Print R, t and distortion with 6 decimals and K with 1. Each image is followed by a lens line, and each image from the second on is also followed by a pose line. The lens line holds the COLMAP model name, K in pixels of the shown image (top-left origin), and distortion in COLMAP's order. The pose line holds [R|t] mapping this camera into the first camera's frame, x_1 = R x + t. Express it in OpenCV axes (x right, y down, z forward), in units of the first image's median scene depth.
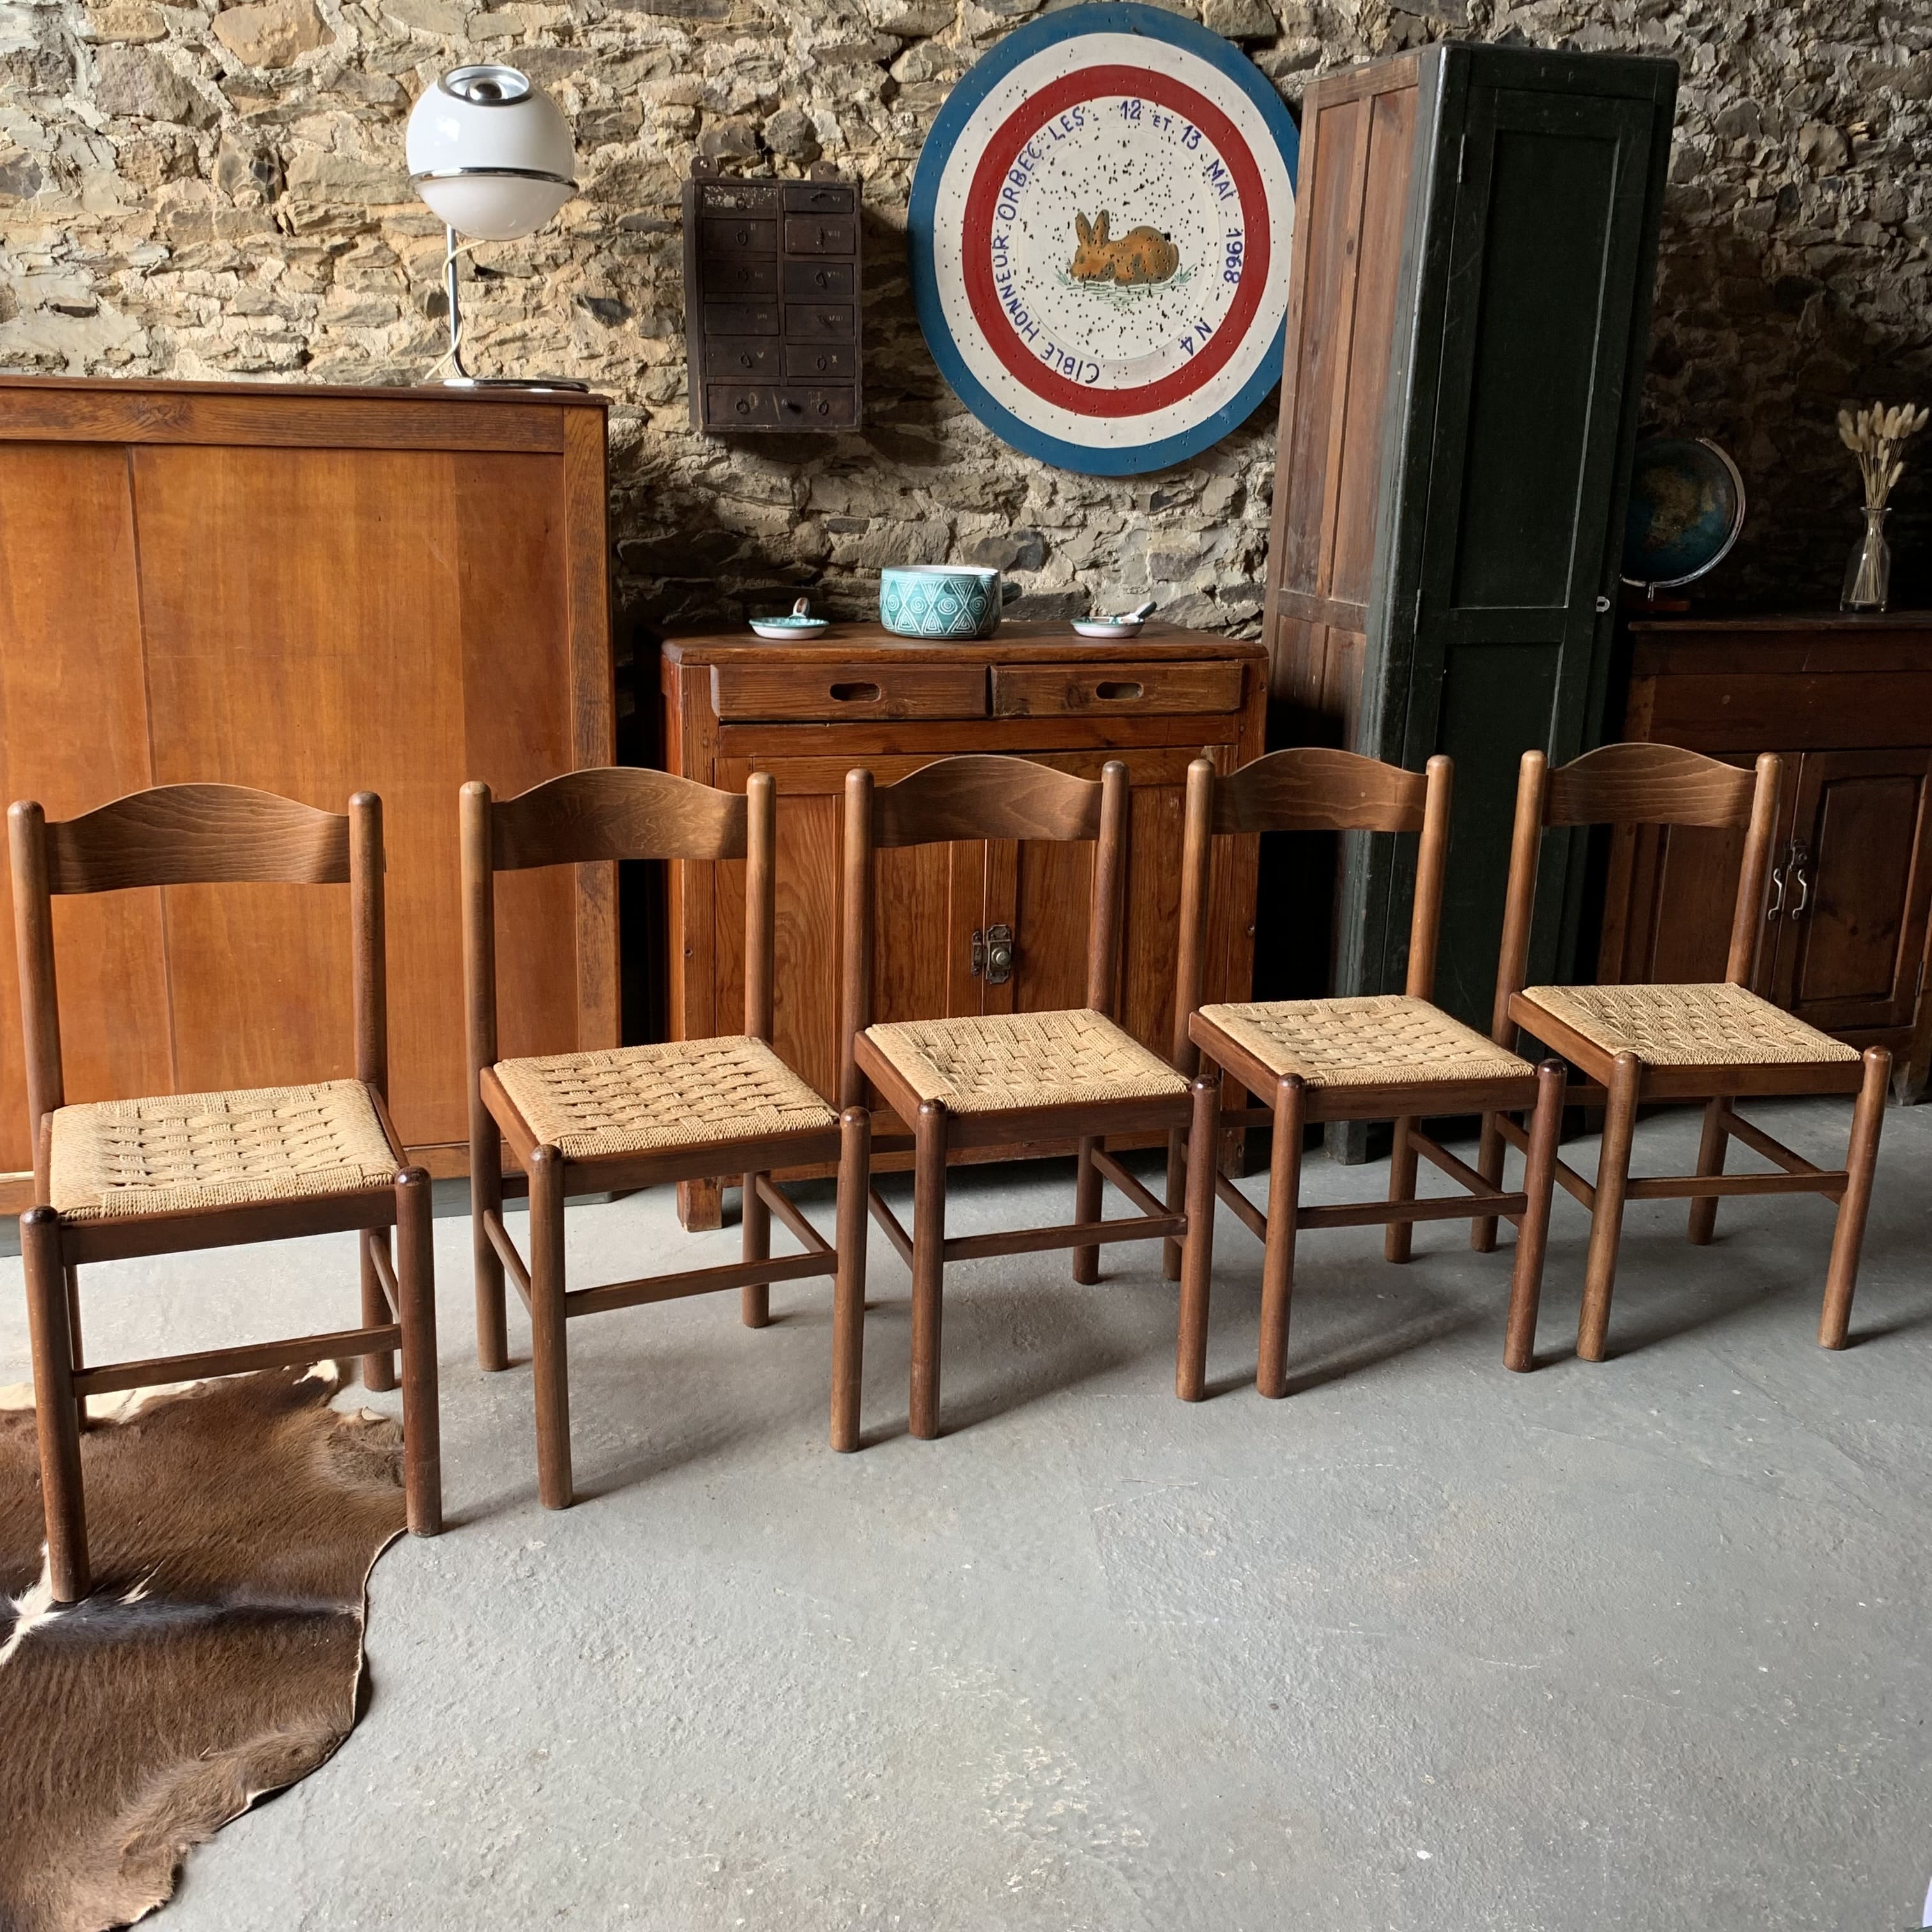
lens RADIAL K [[1967.3, 0, 950.4], [0, 1967.3, 950.4], [0, 0, 1]] dist [0.003144, 0.000000]
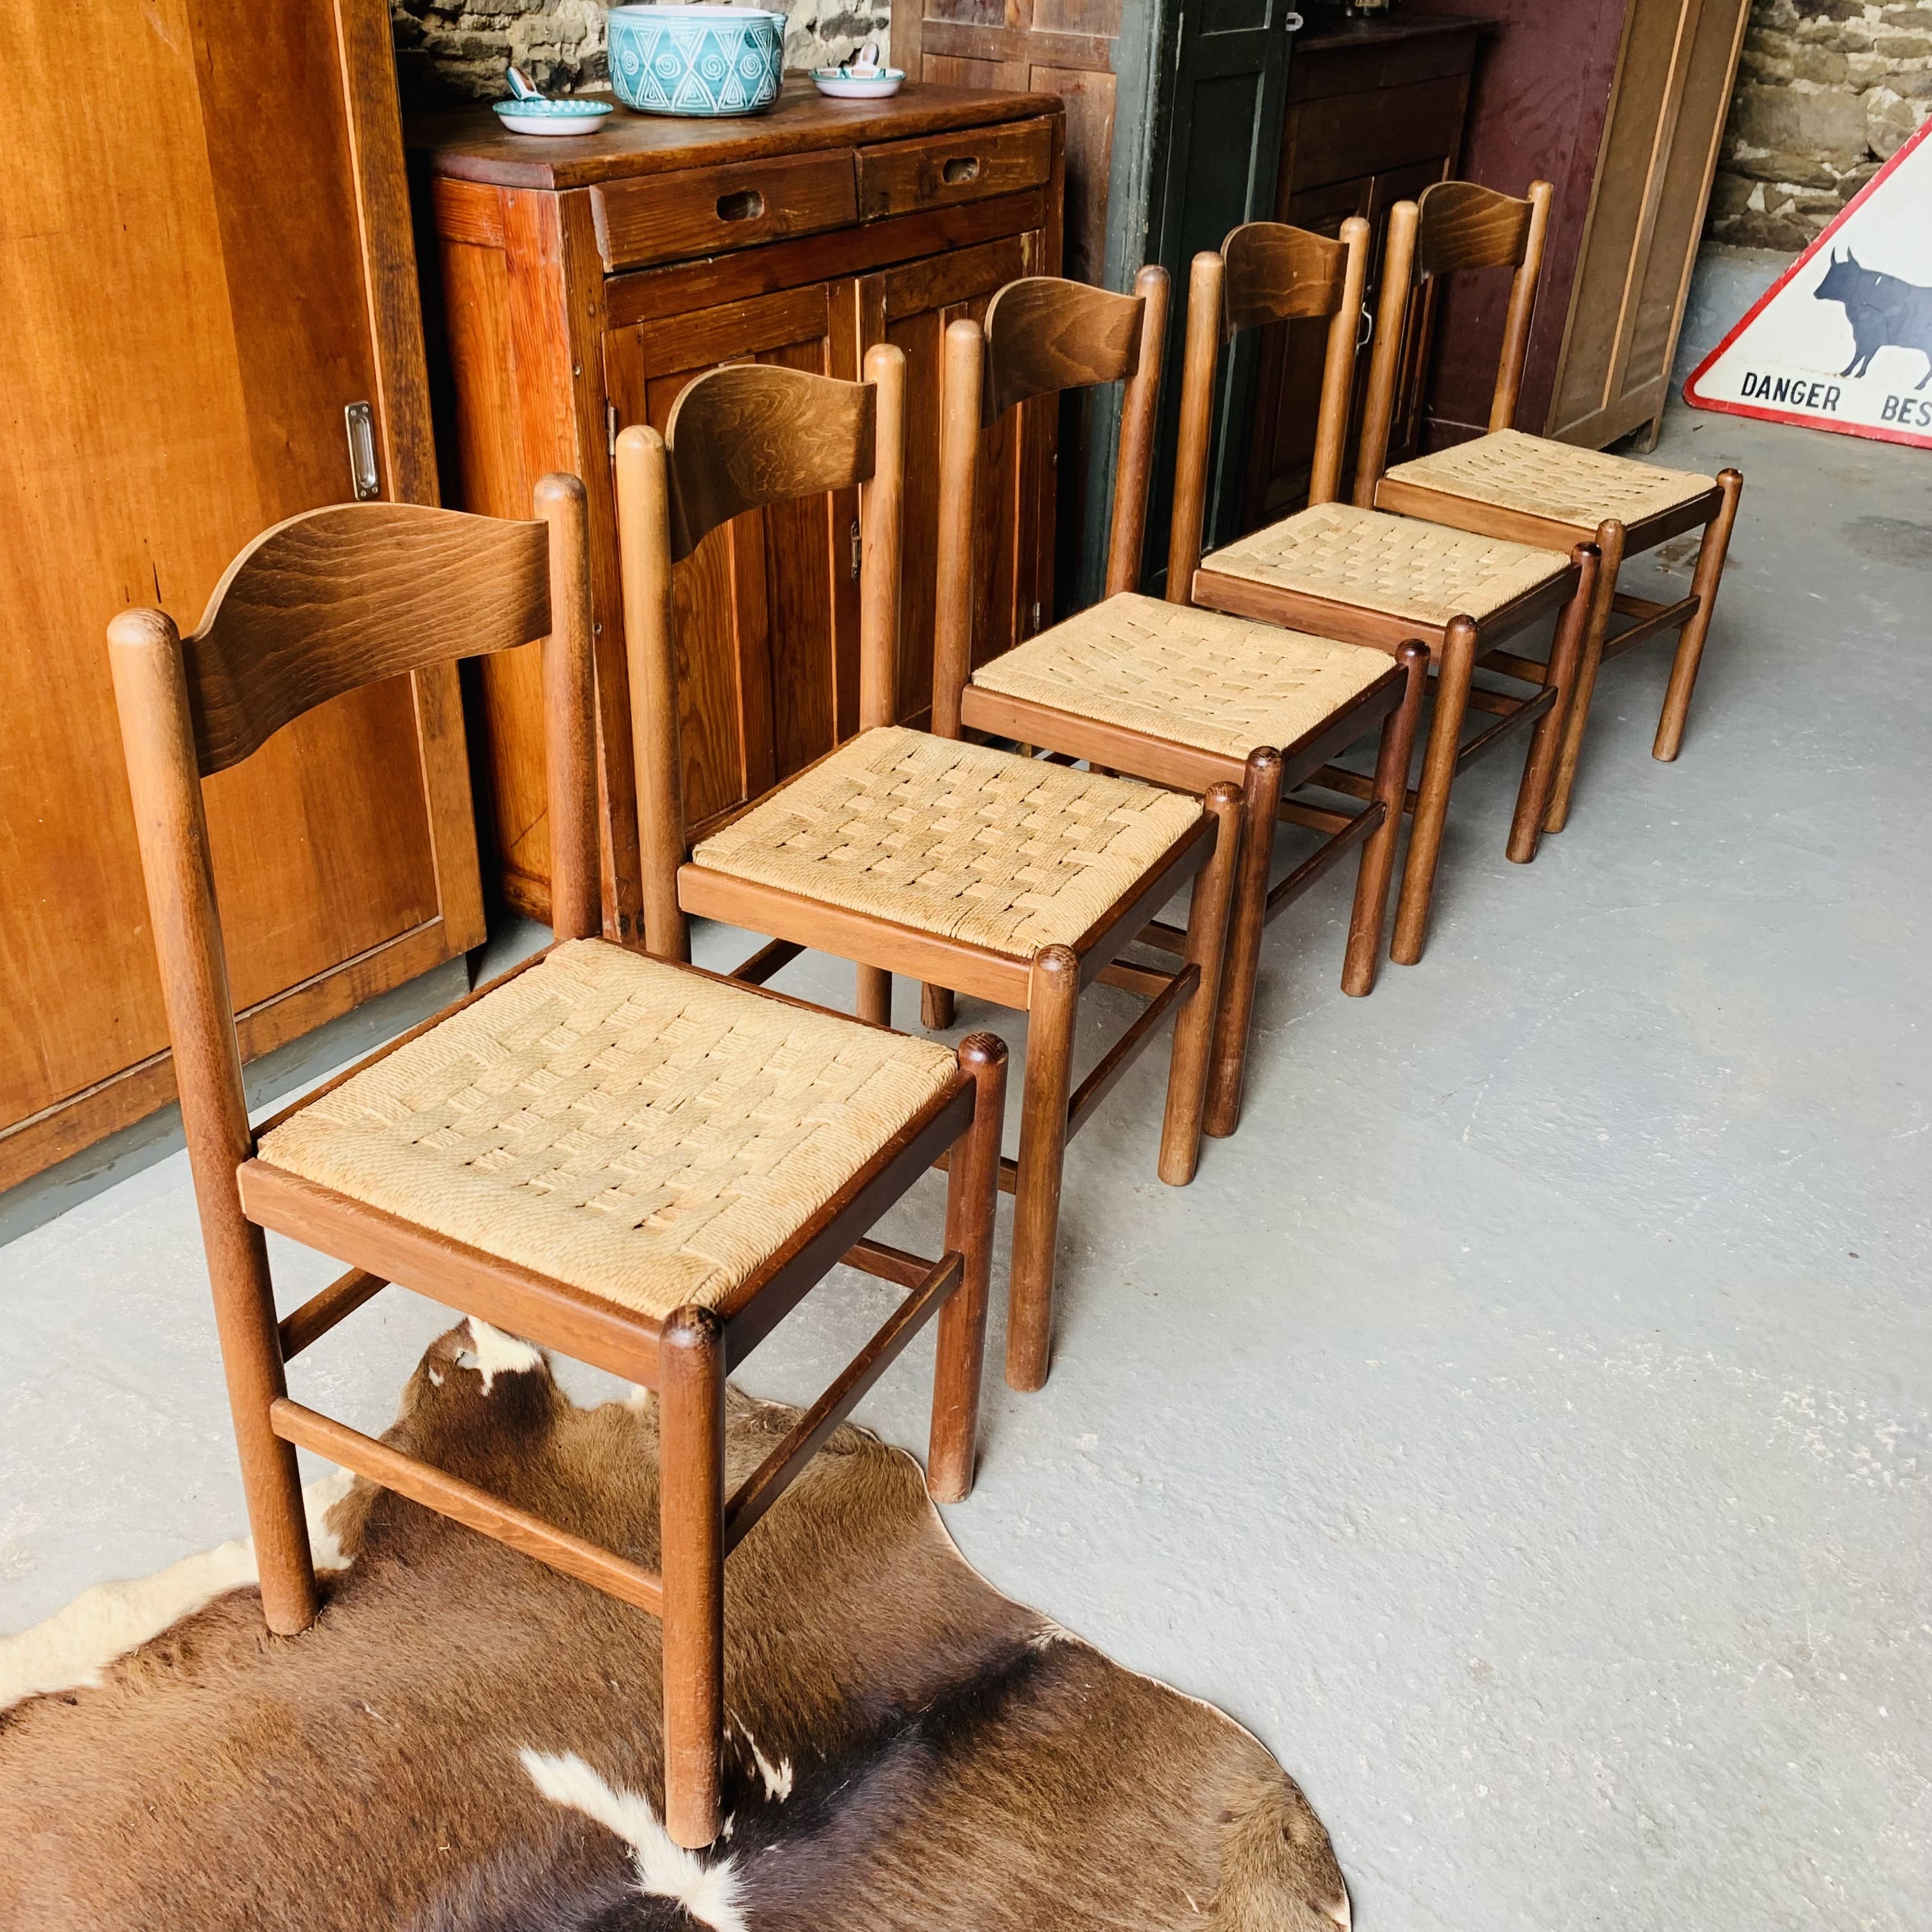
lens RADIAL K [[1967.3, 0, 957.1], [0, 1967.3, 995.6], [0, 0, 1]] dist [0.003144, 0.000000]
pose [[0.780194, -0.317945, 0.538710, -0.452734], [0.152093, 0.931769, 0.329657, -0.088125], [-0.606767, -0.175263, 0.775318, 0.353371]]
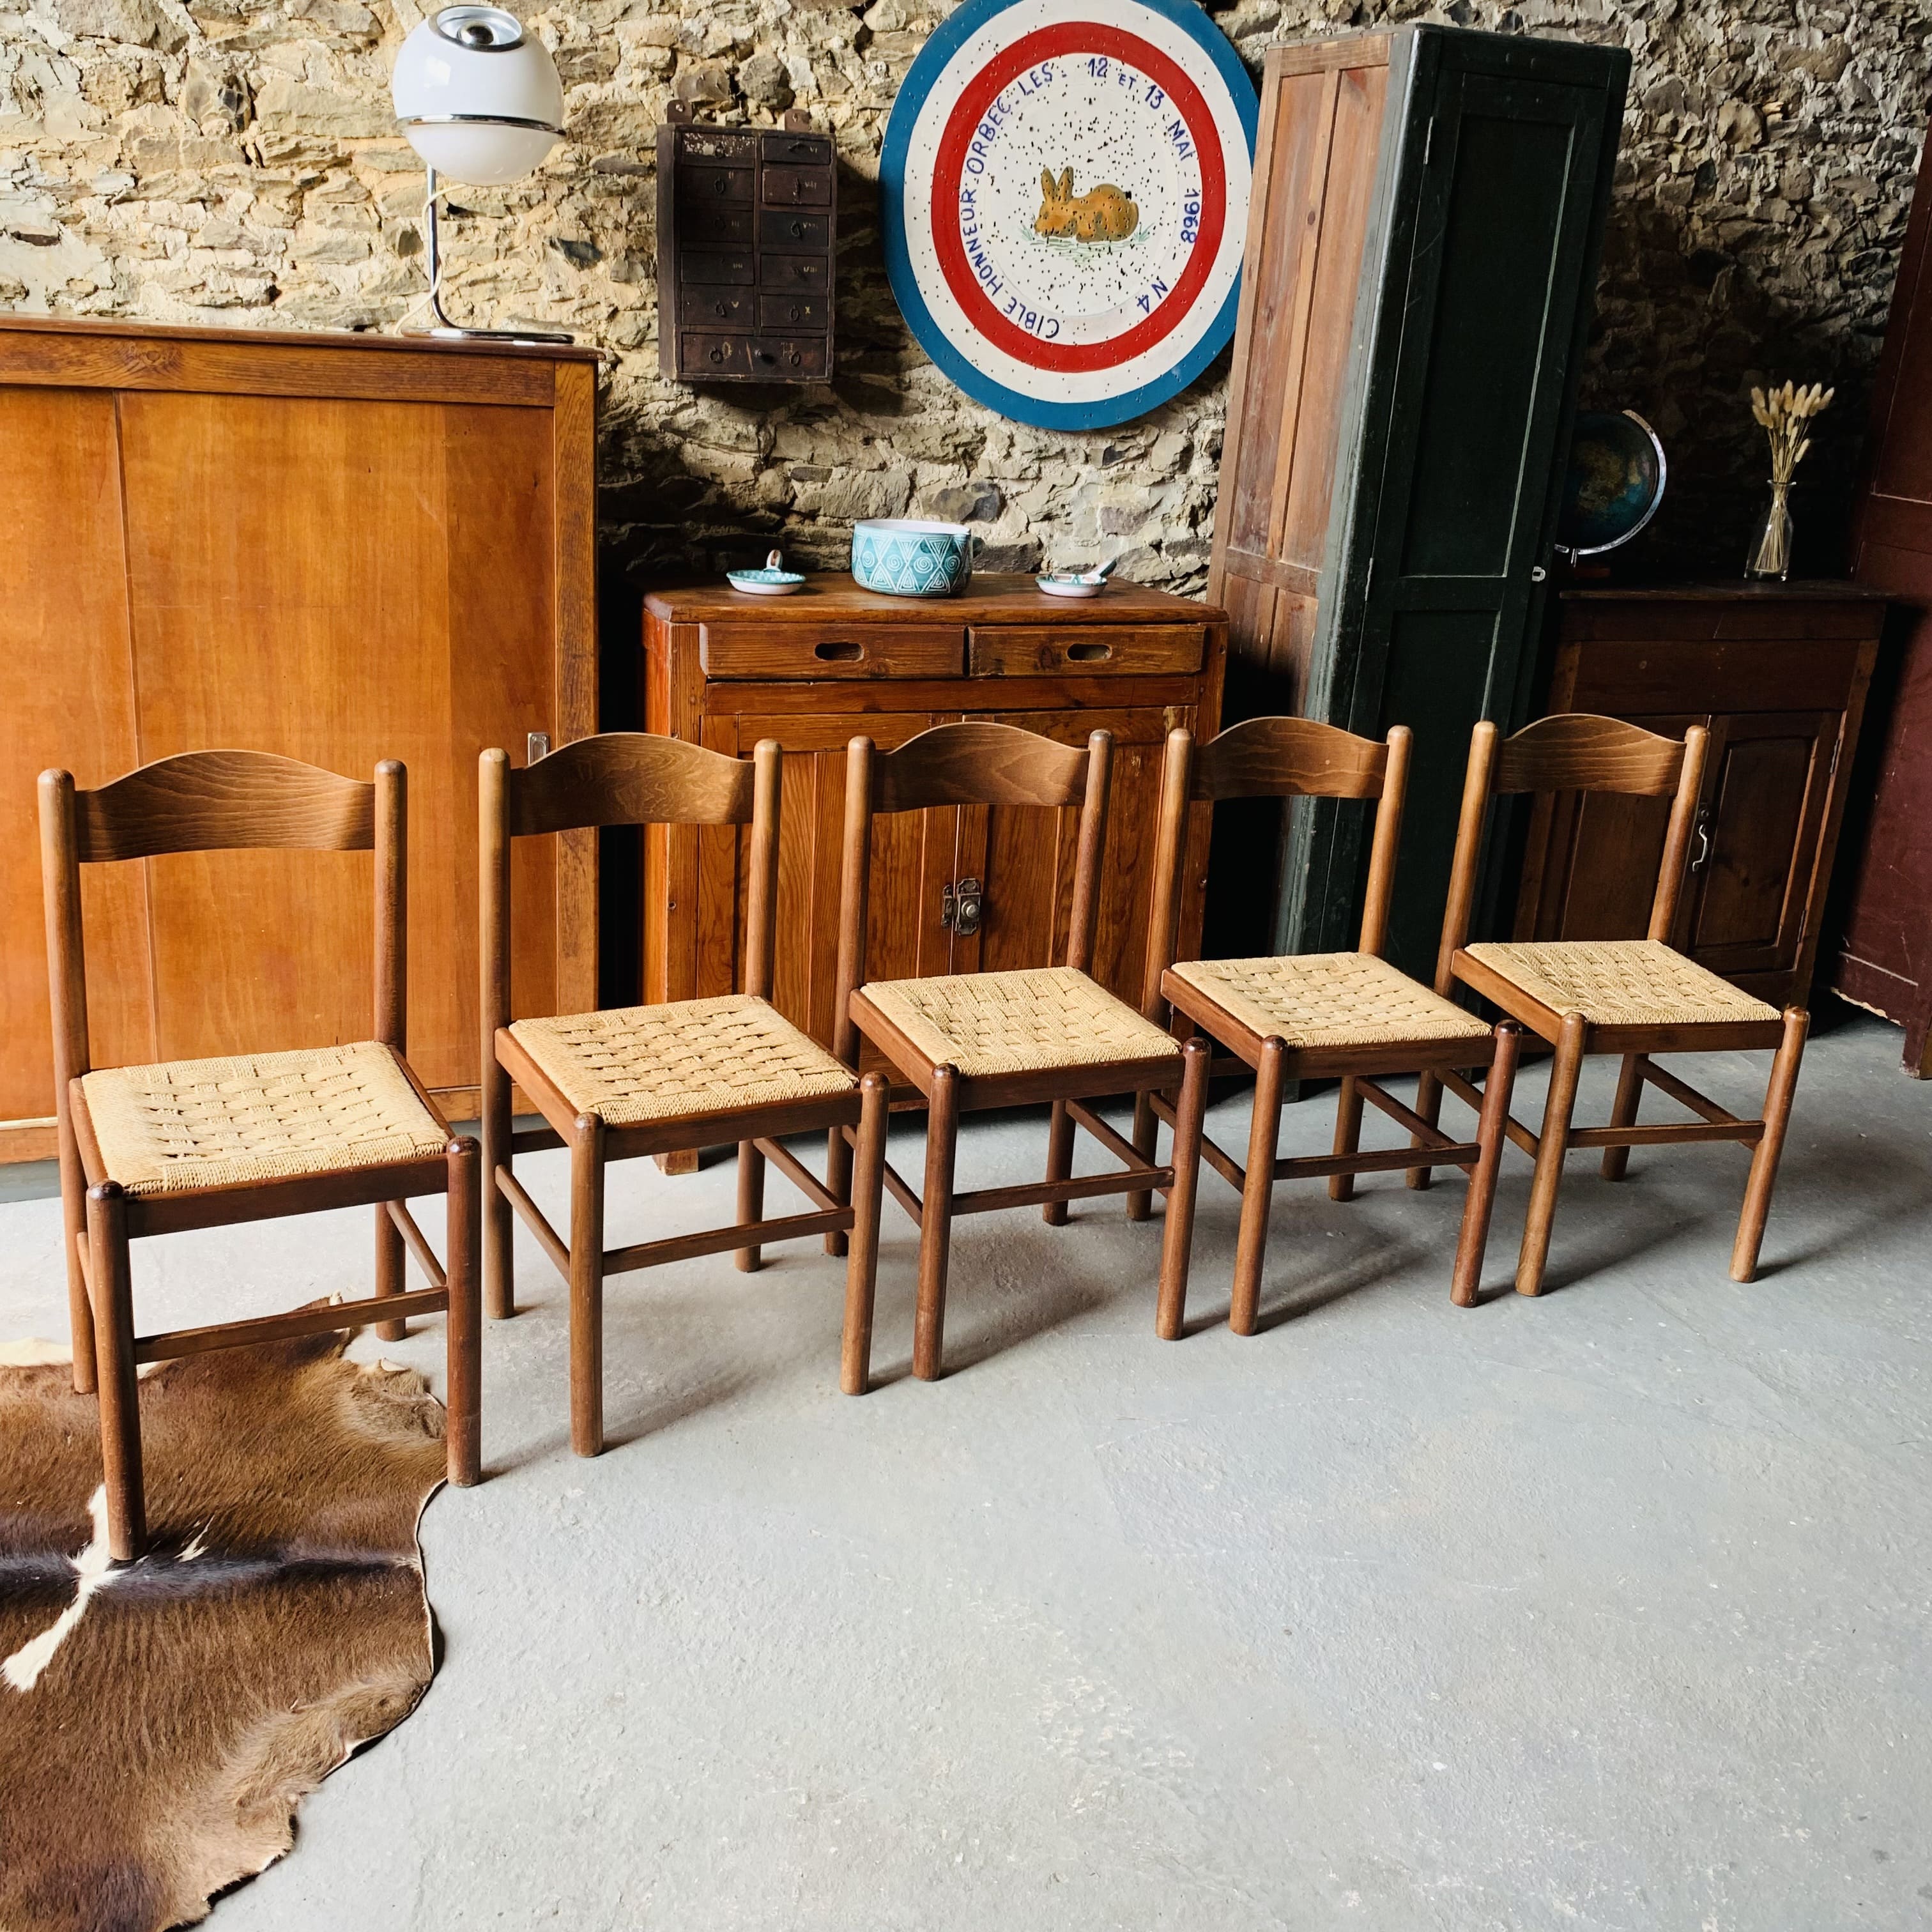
lens RADIAL K [[1967.3, 0, 955.9], [0, 1967.3, 957.2], [0, 0, 1]] dist [0.003144, 0.000000]
pose [[0.995694, 0.005756, 0.092519, -0.080702], [-0.011331, 0.998143, 0.059848, -0.034497], [-0.092003, -0.060639, 0.993911, -0.028463]]
